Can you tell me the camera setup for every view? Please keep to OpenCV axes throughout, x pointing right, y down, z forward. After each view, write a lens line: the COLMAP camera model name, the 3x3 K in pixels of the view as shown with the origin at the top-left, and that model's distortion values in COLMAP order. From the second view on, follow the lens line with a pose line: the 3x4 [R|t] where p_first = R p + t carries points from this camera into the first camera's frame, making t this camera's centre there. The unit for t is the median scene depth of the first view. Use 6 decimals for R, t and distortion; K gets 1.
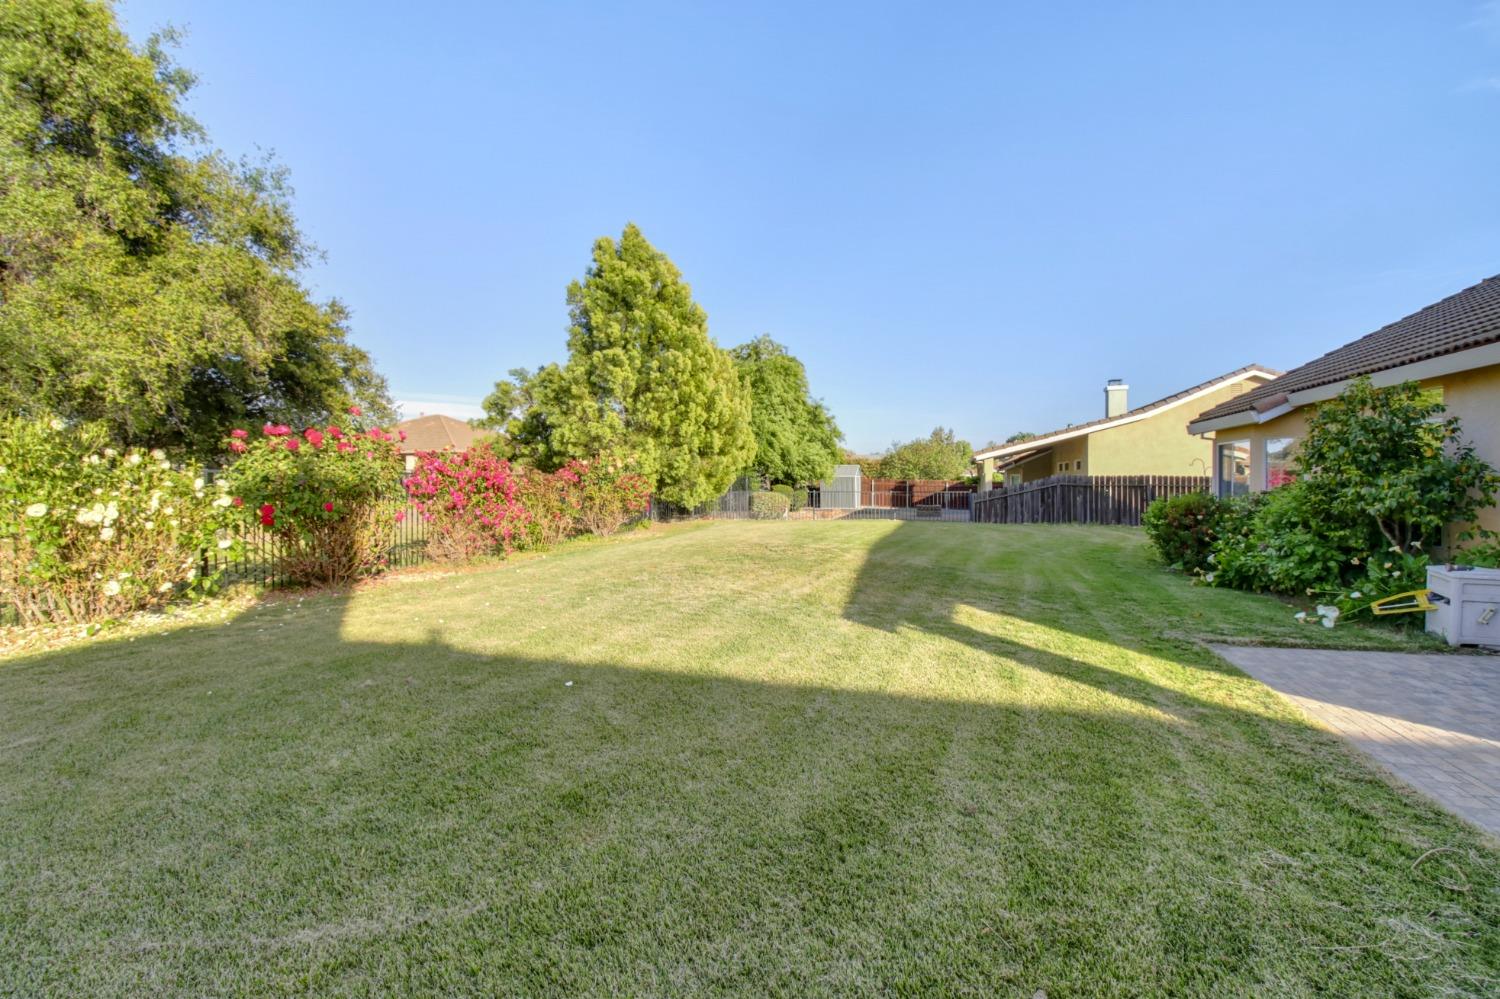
lens RADIAL K [[684.6, 0, 749.2], [0, 684.6, 522.9], [0, 0, 1]] dist [-0.040001, 0.017127]
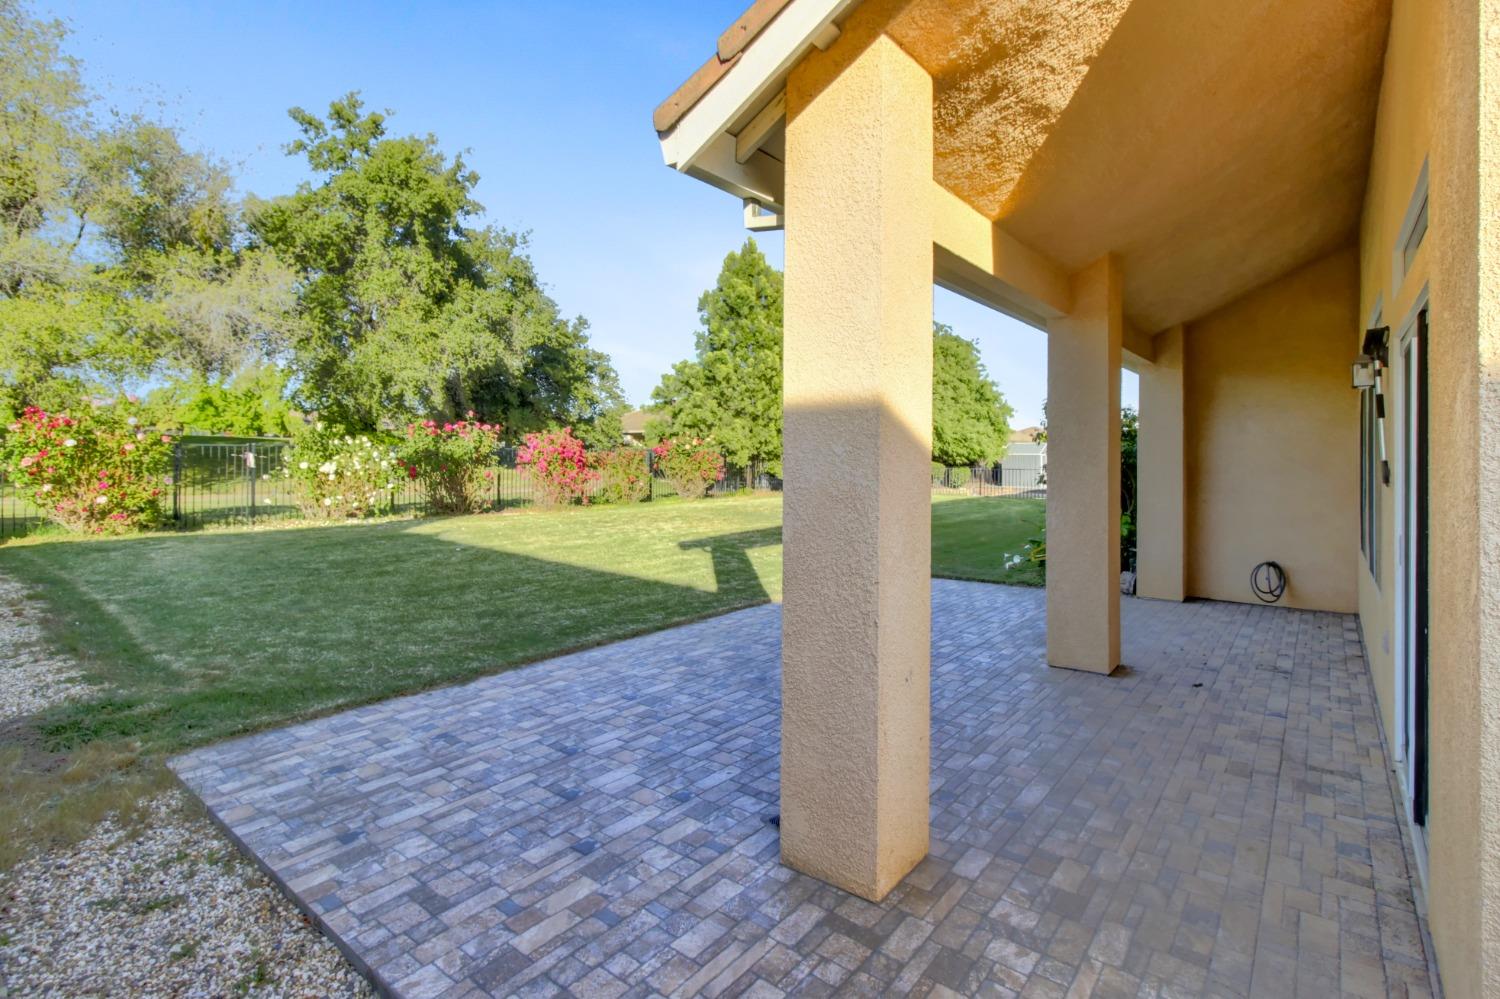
lens RADIAL K [[717.3, 0, 747.6], [0, 717.3, 479.9], [0, 0, 1]] dist [0.000970, -0.000011]
pose [[0.913670, 0.019435, -0.405991, 0.366252], [-0.032131, 0.999184, -0.024478, 0.012068], [0.405184, 0.035410, 0.913549, -0.170131]]
